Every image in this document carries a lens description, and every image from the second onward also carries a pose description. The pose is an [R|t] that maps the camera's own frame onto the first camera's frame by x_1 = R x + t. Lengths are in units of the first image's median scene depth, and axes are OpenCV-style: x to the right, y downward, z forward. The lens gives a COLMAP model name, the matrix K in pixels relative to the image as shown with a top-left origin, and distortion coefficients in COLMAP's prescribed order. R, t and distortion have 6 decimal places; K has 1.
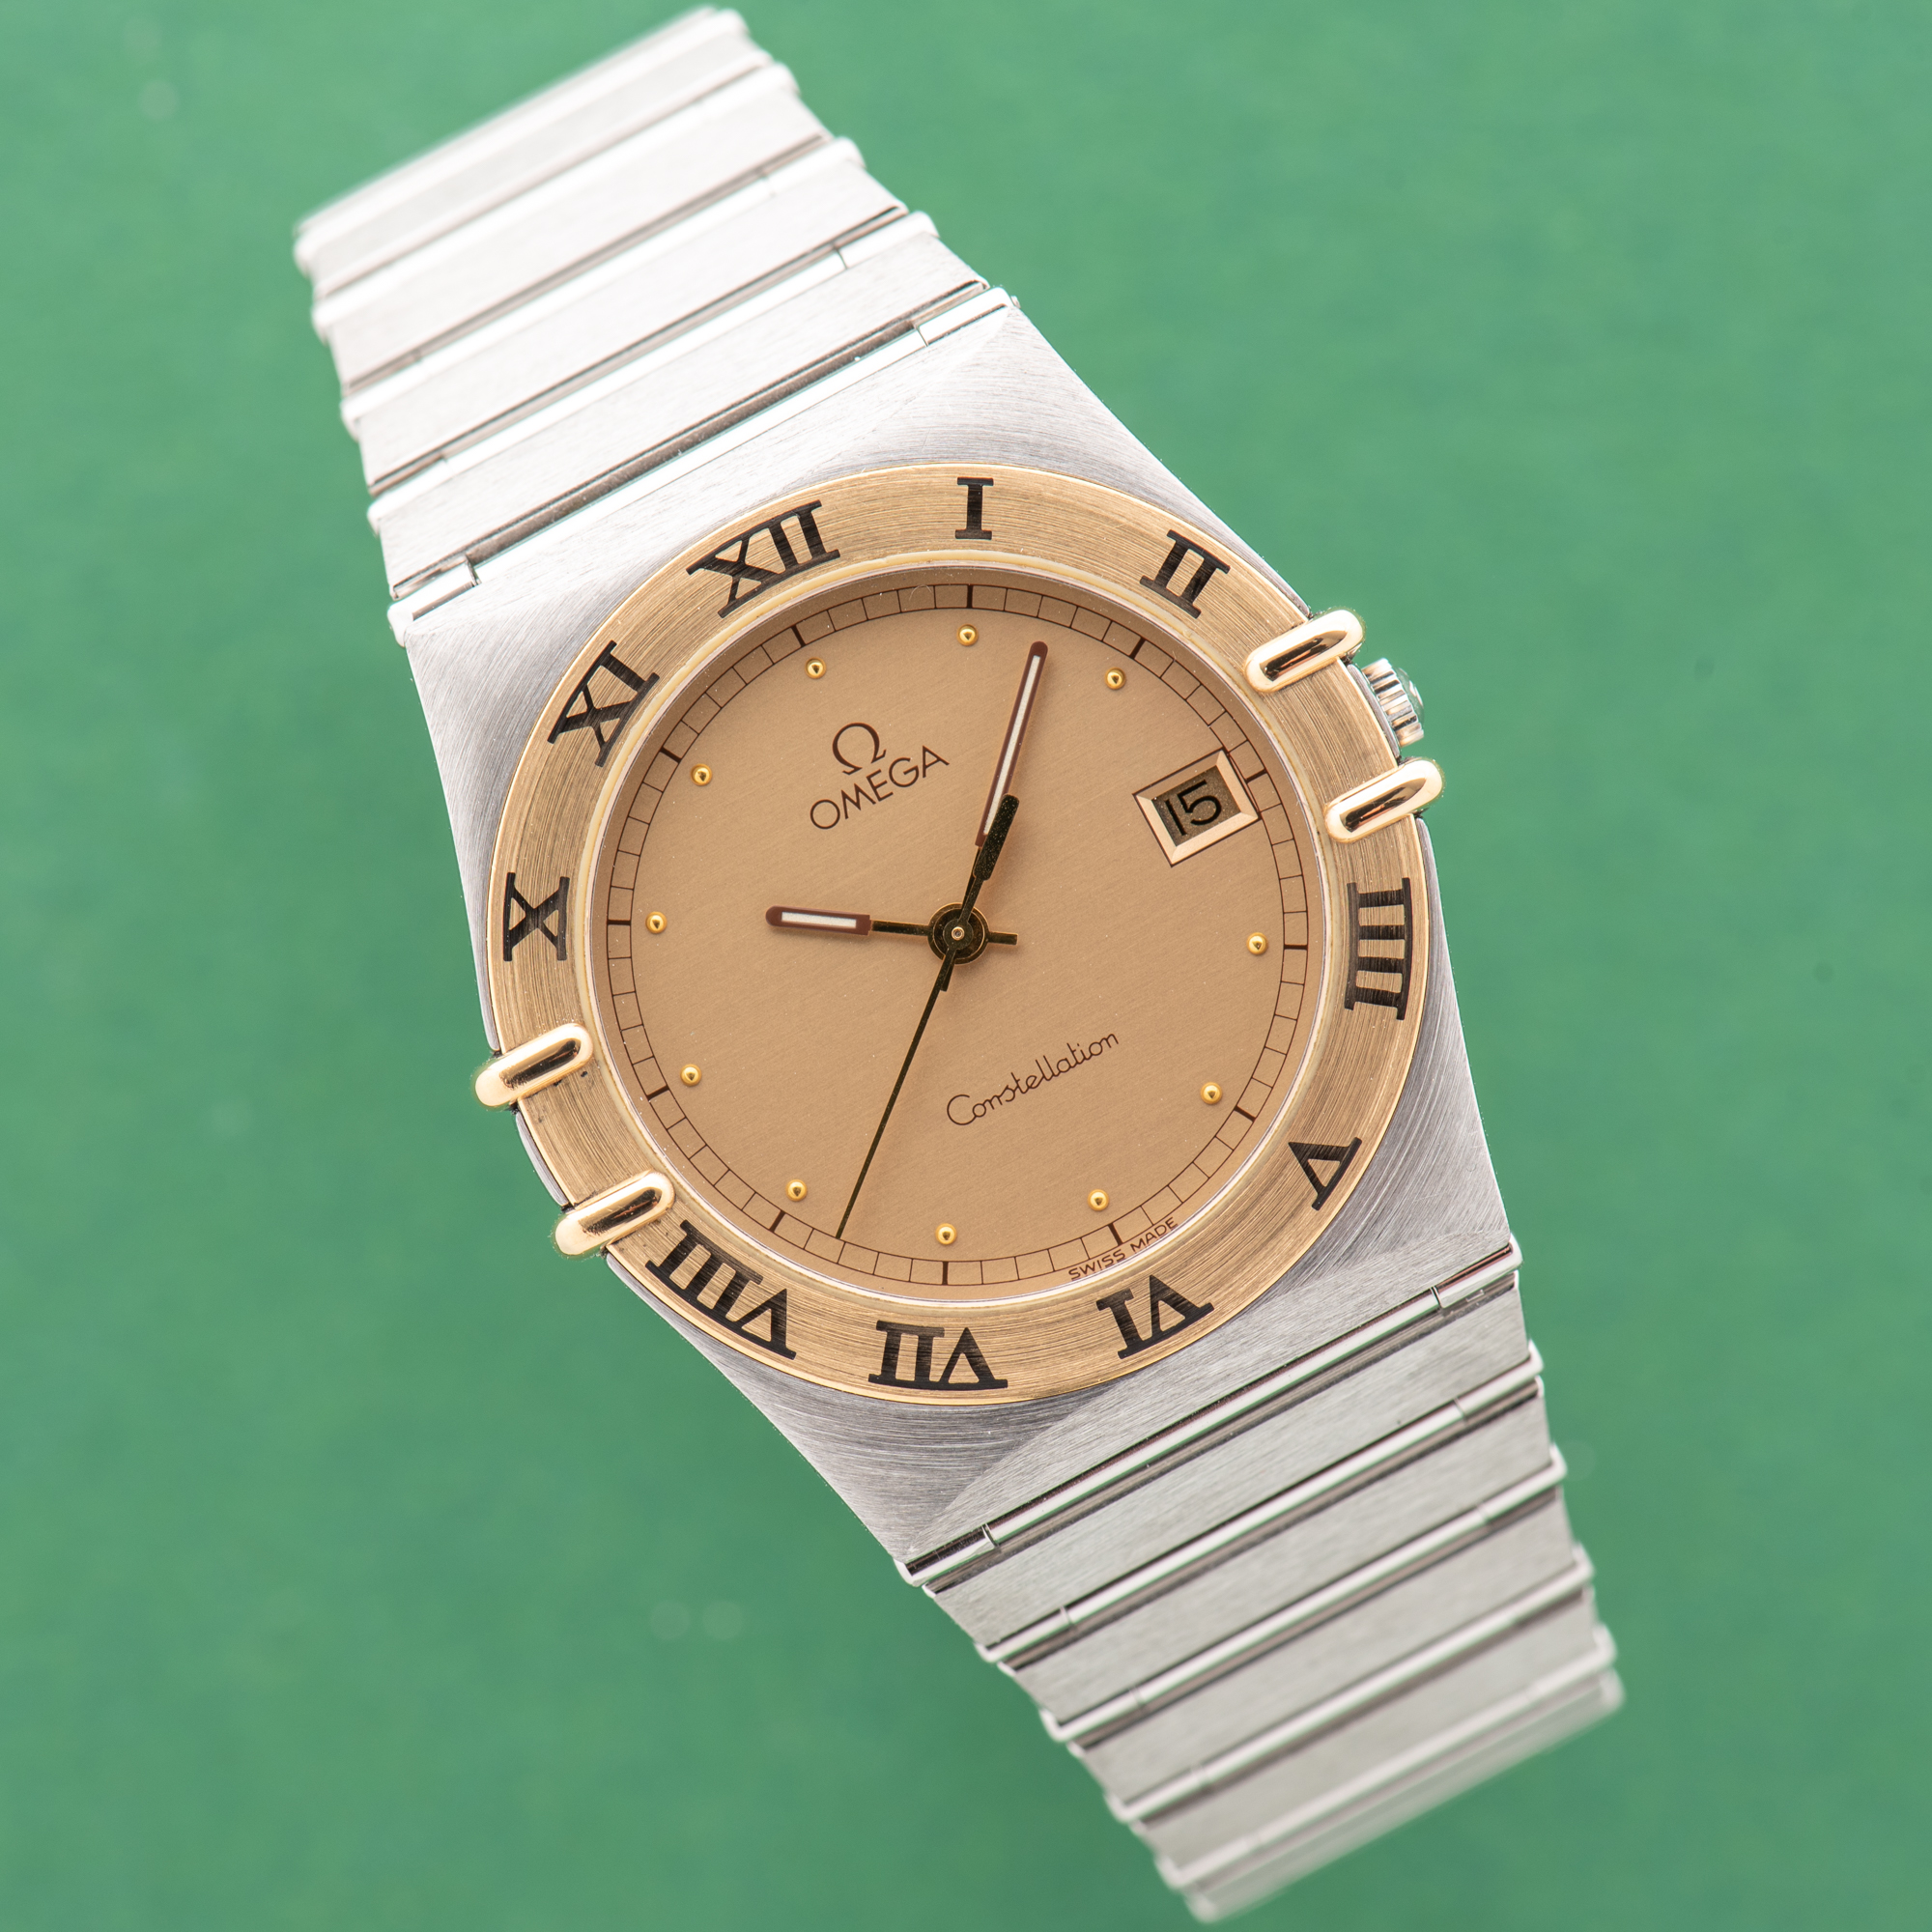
lens RADIAL K [[11194.3, 0, 966.0], [0, 11194.3, 966.0], [0, 0, 1]] dist [-0.166852, -19.985587]
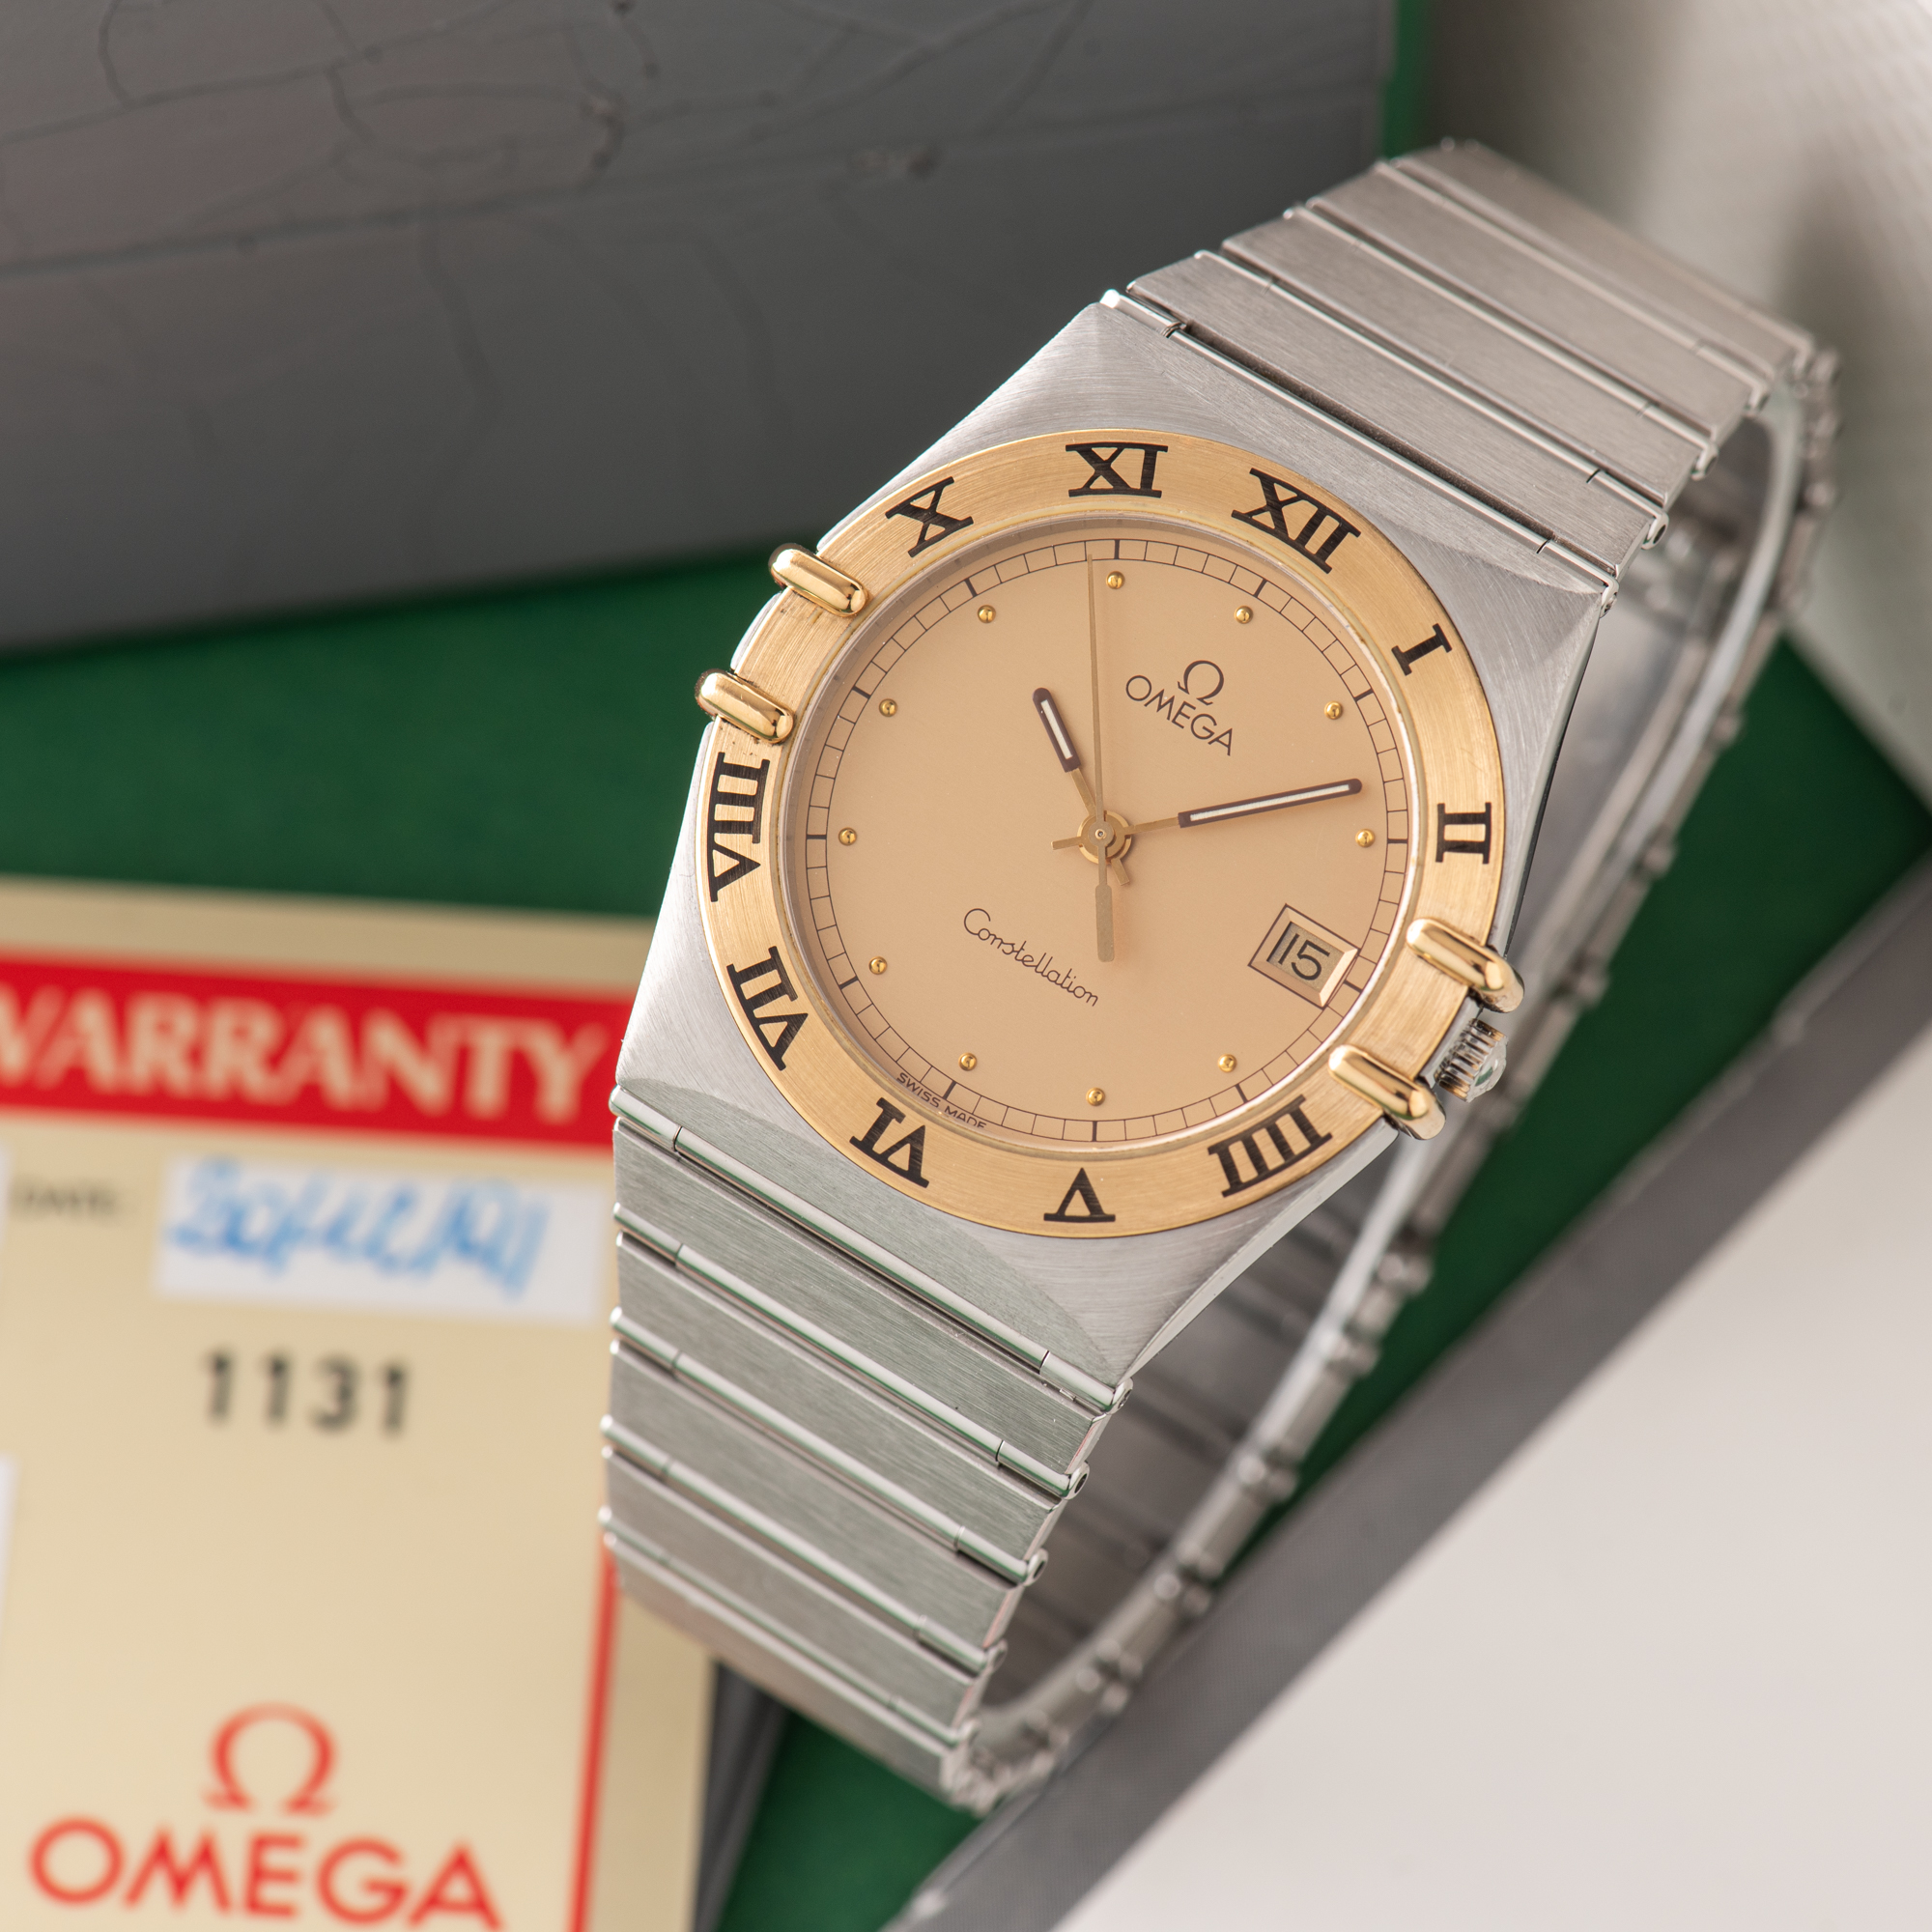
lens RADIAL K [[11194.3, 0, 966.0], [0, 11194.3, 966.0], [0, 0, 1]] dist [-0.166852, -19.985587]
pose [[0.484368, 0.838020, -0.251216, 0.292174], [-0.851002, 0.517922, 0.086901, -0.083806], [0.202935, 0.171693, 0.964022, -0.104613]]
